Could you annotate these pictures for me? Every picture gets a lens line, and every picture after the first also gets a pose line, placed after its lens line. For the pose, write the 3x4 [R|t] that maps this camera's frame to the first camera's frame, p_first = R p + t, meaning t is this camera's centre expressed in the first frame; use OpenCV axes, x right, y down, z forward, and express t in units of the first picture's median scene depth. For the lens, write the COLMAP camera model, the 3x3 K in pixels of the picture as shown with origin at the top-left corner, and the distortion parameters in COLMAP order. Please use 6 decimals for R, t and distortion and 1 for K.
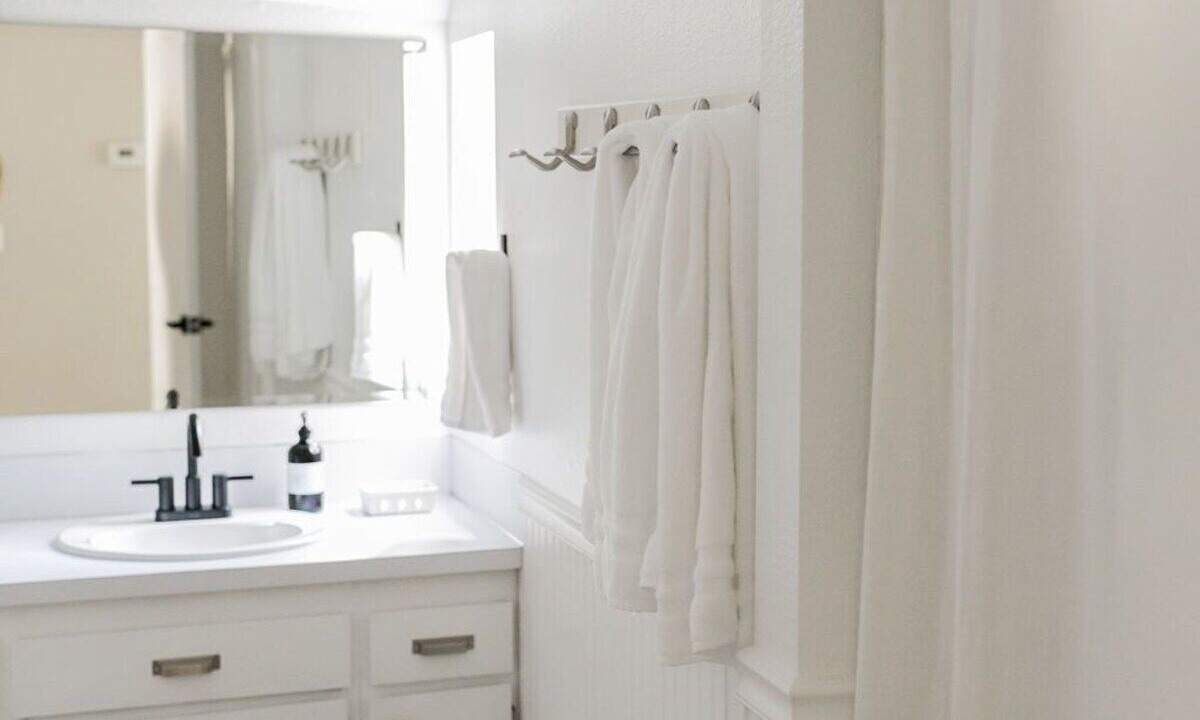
lens RADIAL K [[1715.4, 0, 600.0], [0, 1715.4, 360.0], [0, 0, 1]] dist [-0.022439, 0.079615]
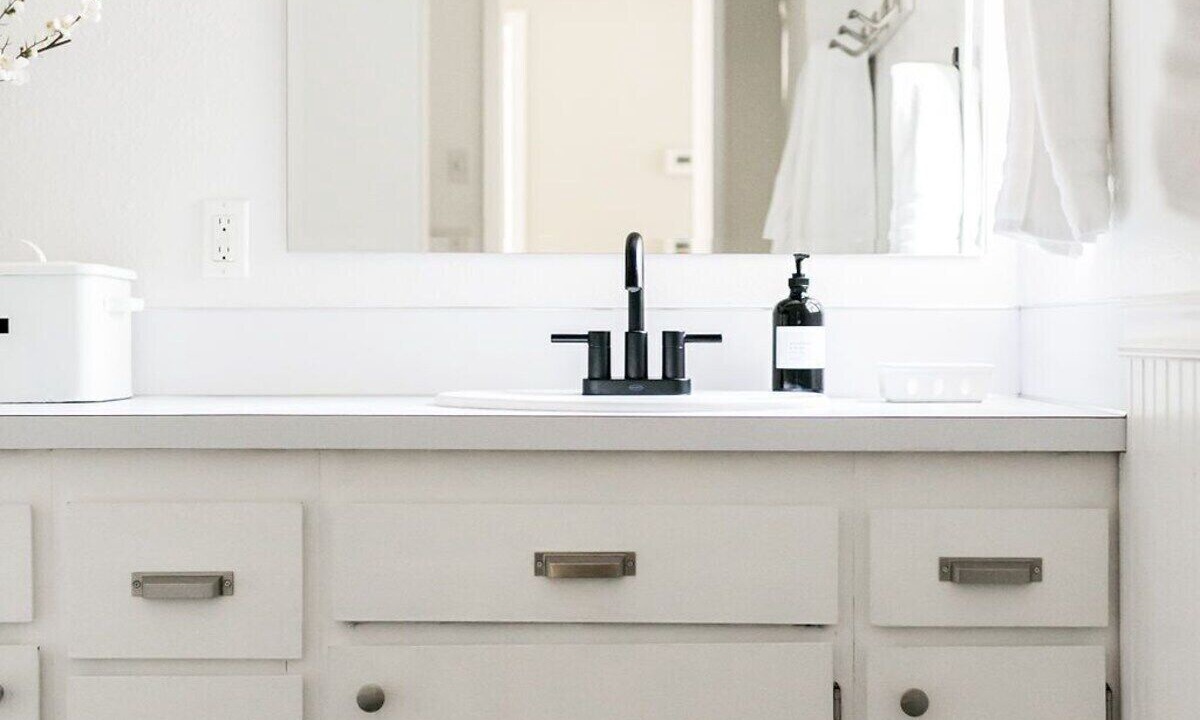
lens RADIAL K [[1715.4, 0, 600.0], [0, 1715.4, 360.0], [0, 0, 1]] dist [-0.022439, 0.079615]
pose [[0.939361, 0.003809, -0.342909, -0.011370], [-0.029710, 0.997082, -0.070313, 0.129696], [0.341641, 0.076237, 0.936733, 0.342309]]
